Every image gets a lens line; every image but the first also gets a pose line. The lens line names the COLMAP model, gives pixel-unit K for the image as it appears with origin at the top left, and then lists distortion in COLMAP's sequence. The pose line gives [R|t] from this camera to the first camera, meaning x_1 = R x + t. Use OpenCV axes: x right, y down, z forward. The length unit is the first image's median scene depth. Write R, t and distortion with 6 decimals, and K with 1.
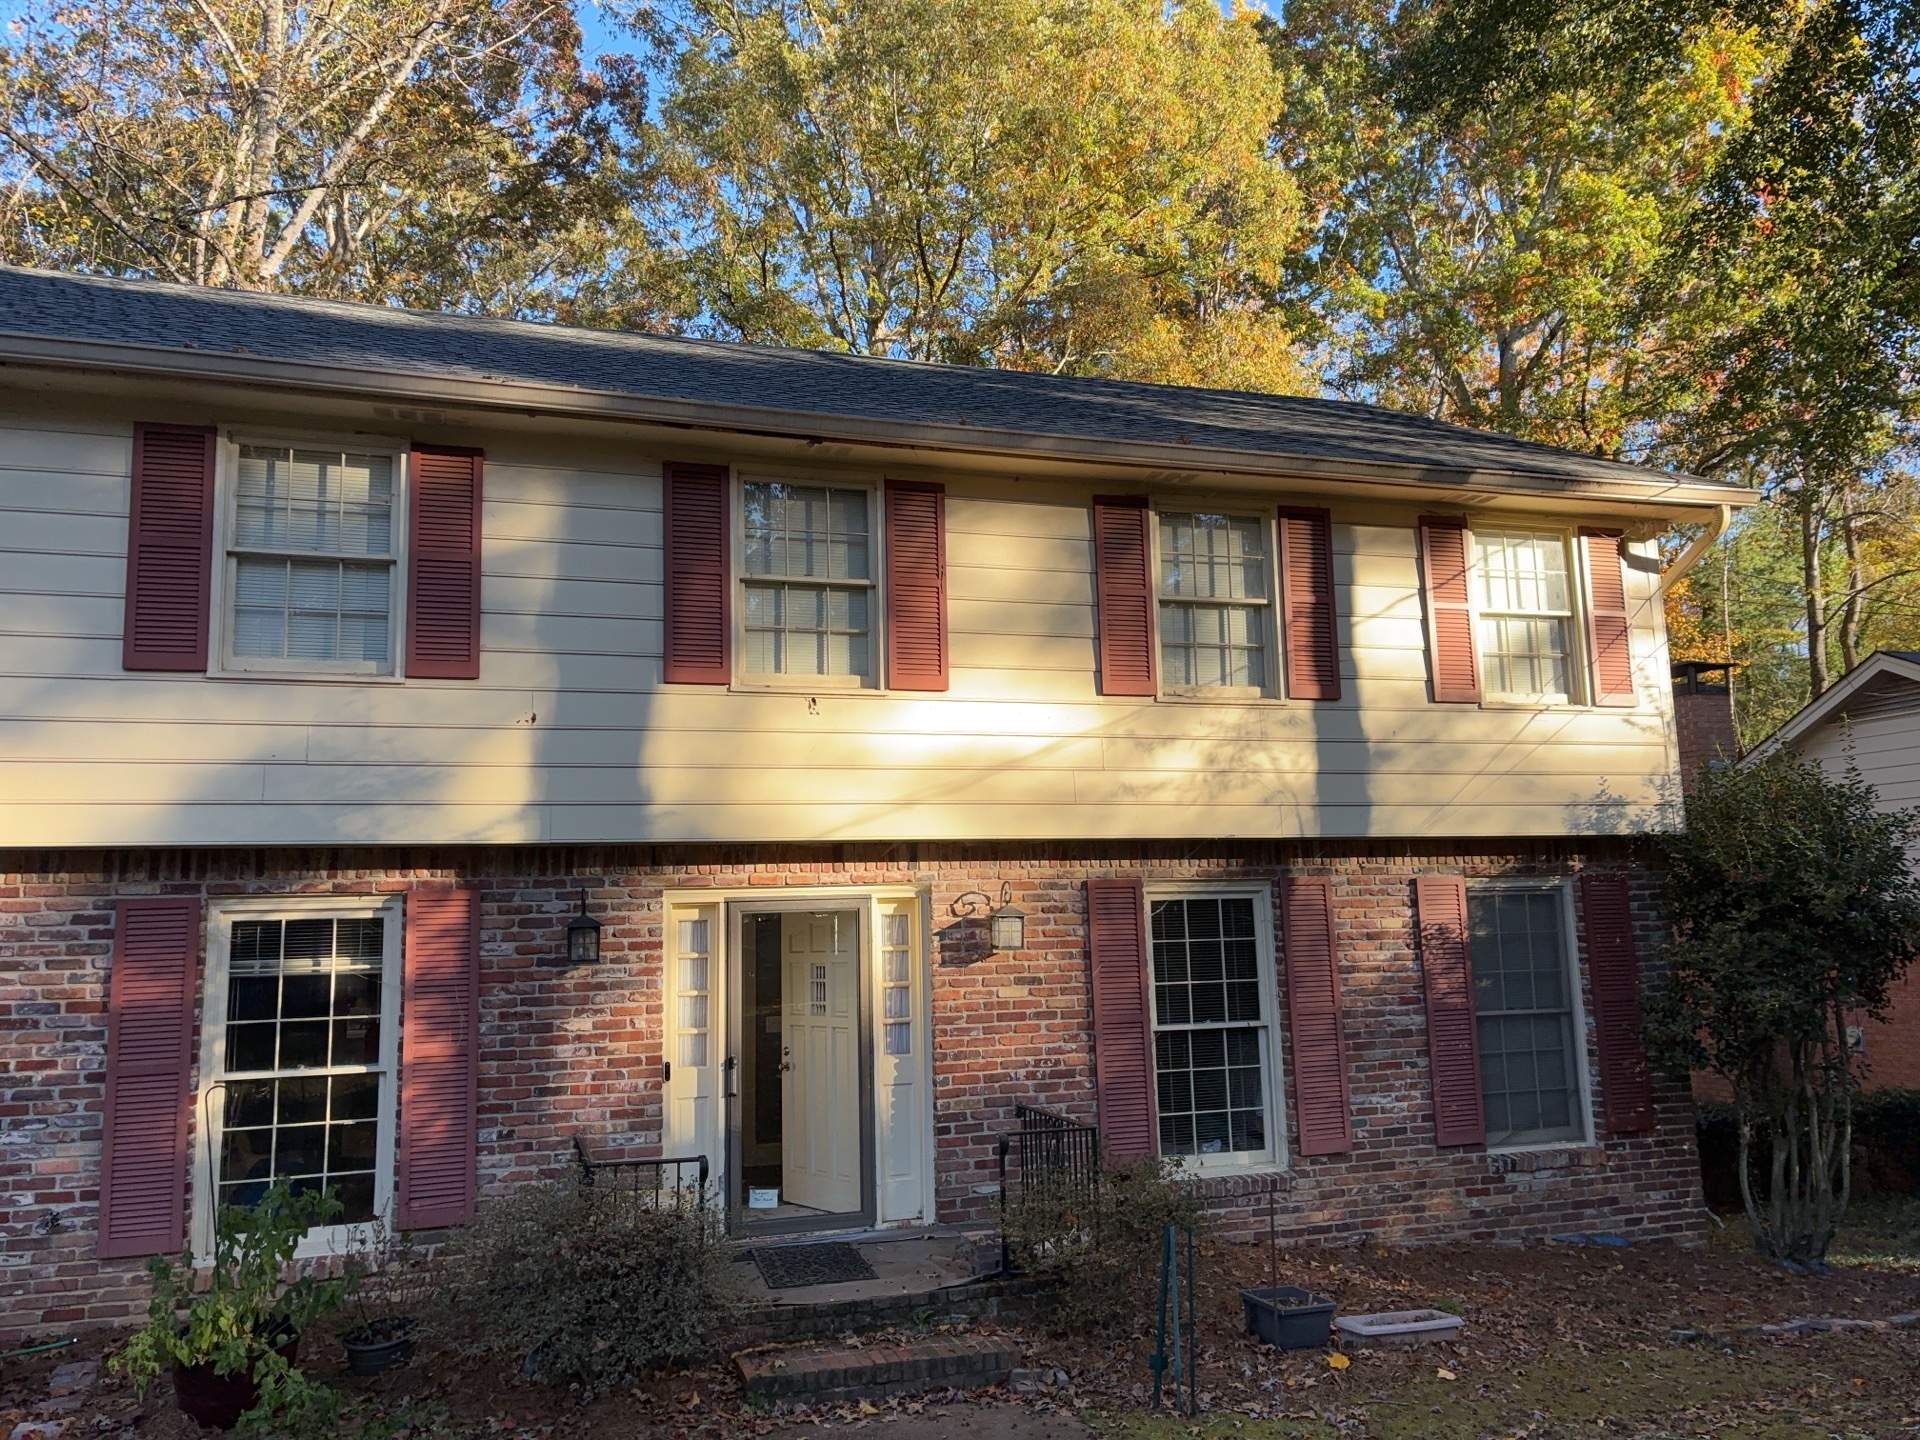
lens RADIAL K [[1482.4, 0, 958.6], [0, 1482.4, 721.0], [0, 0, 1]] dist [0.061145, -0.048092]
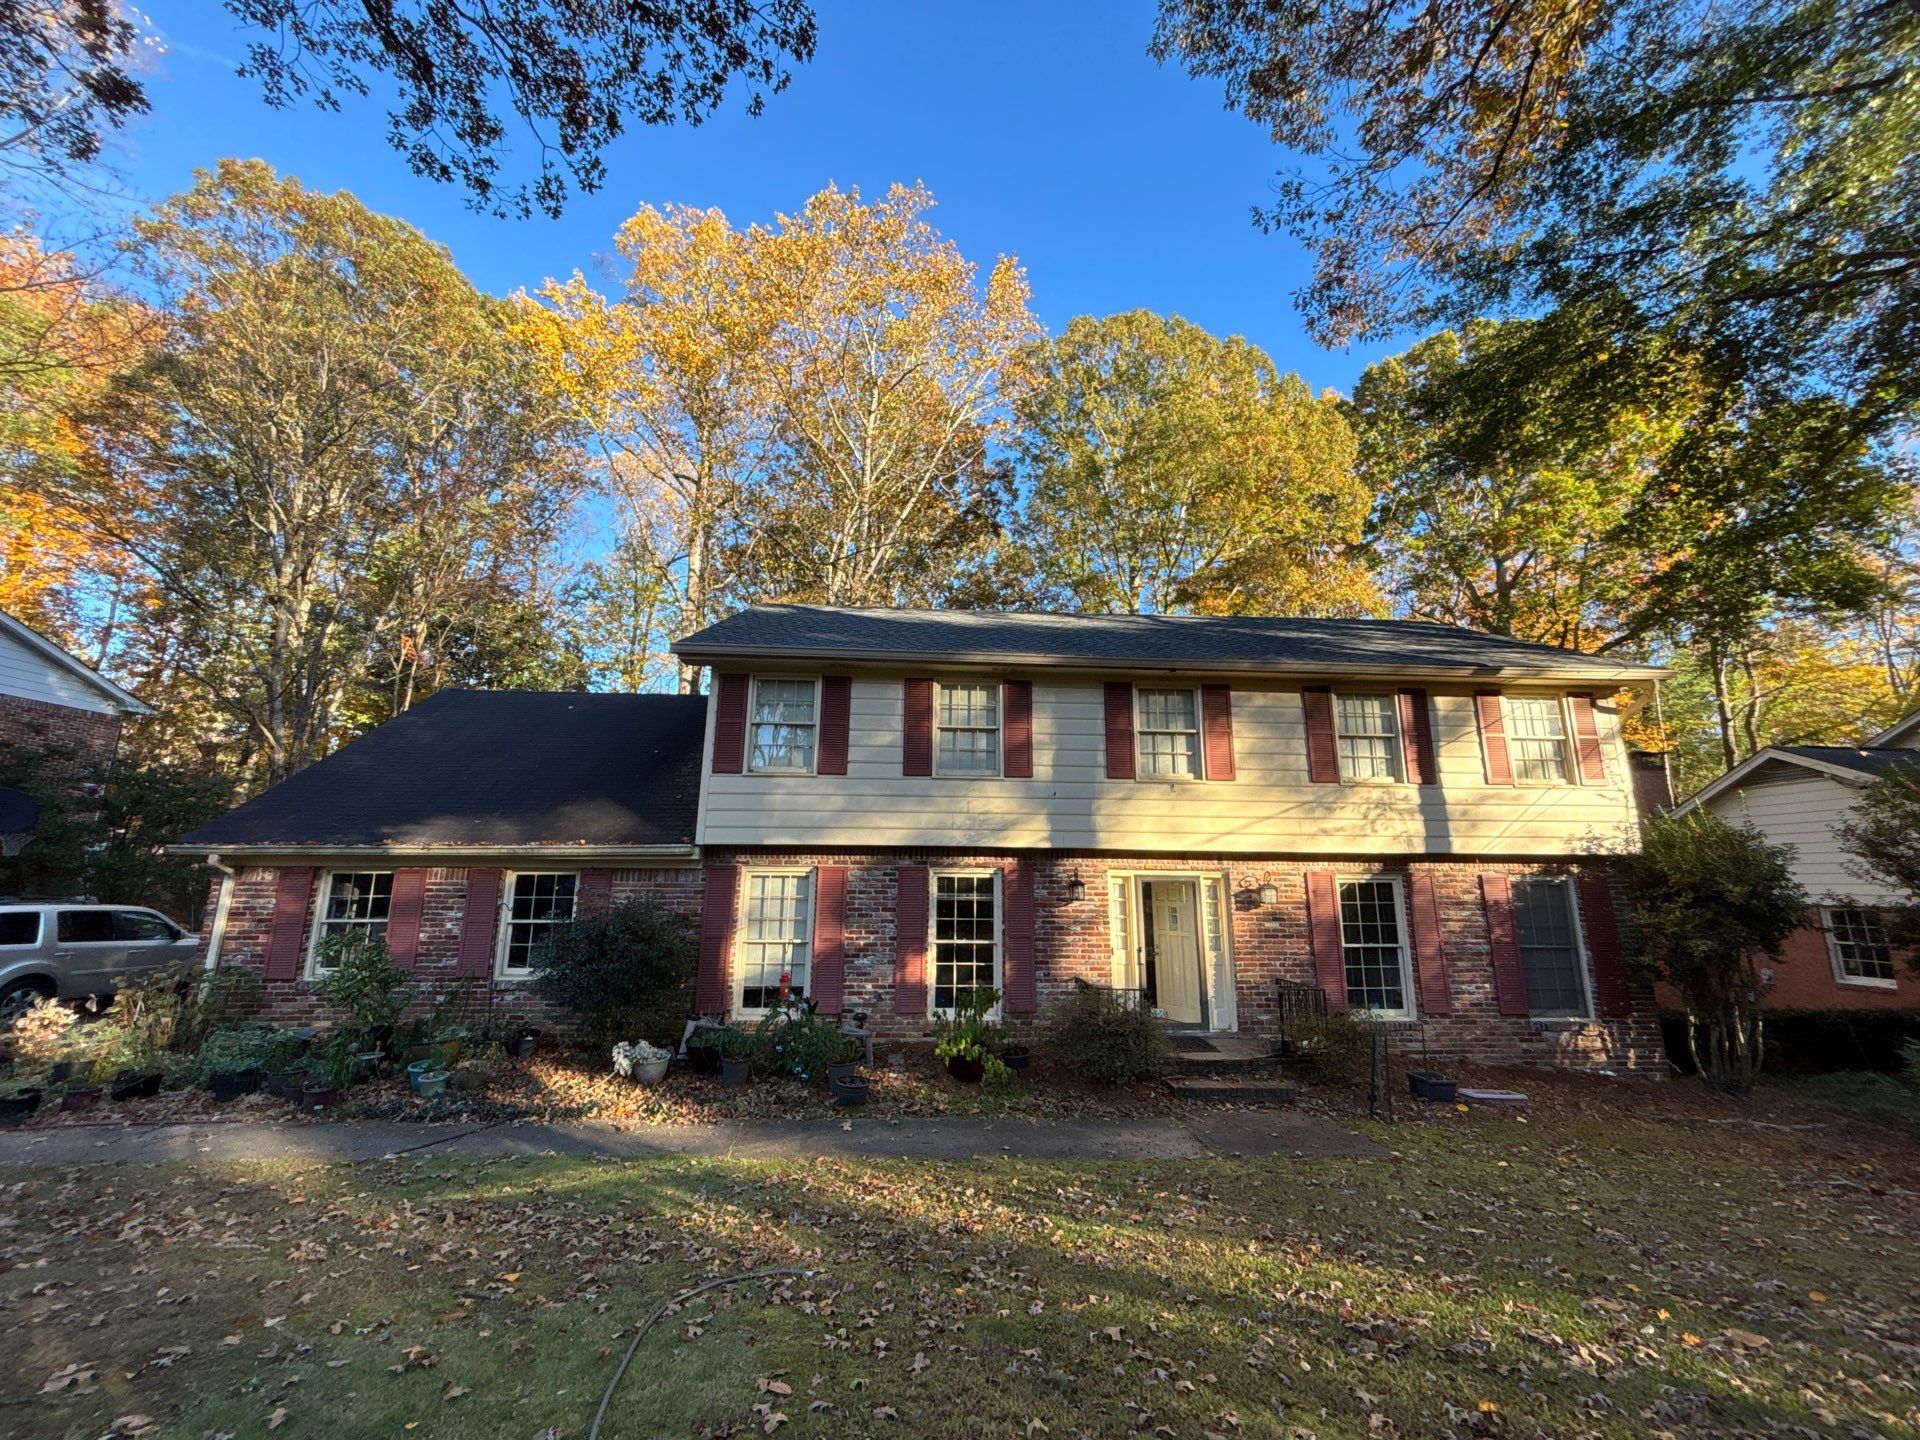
lens RADIAL K [[775.3, 0, 961.4], [0, 775.3, 723.6], [0, 0, 1]] dist [0.002909, 0.001004]
pose [[0.966131, -0.019762, -0.257294, -0.087866], [0.001861, 0.997571, -0.069635, -0.022875], [0.258045, 0.066797, 0.963821, -0.173379]]
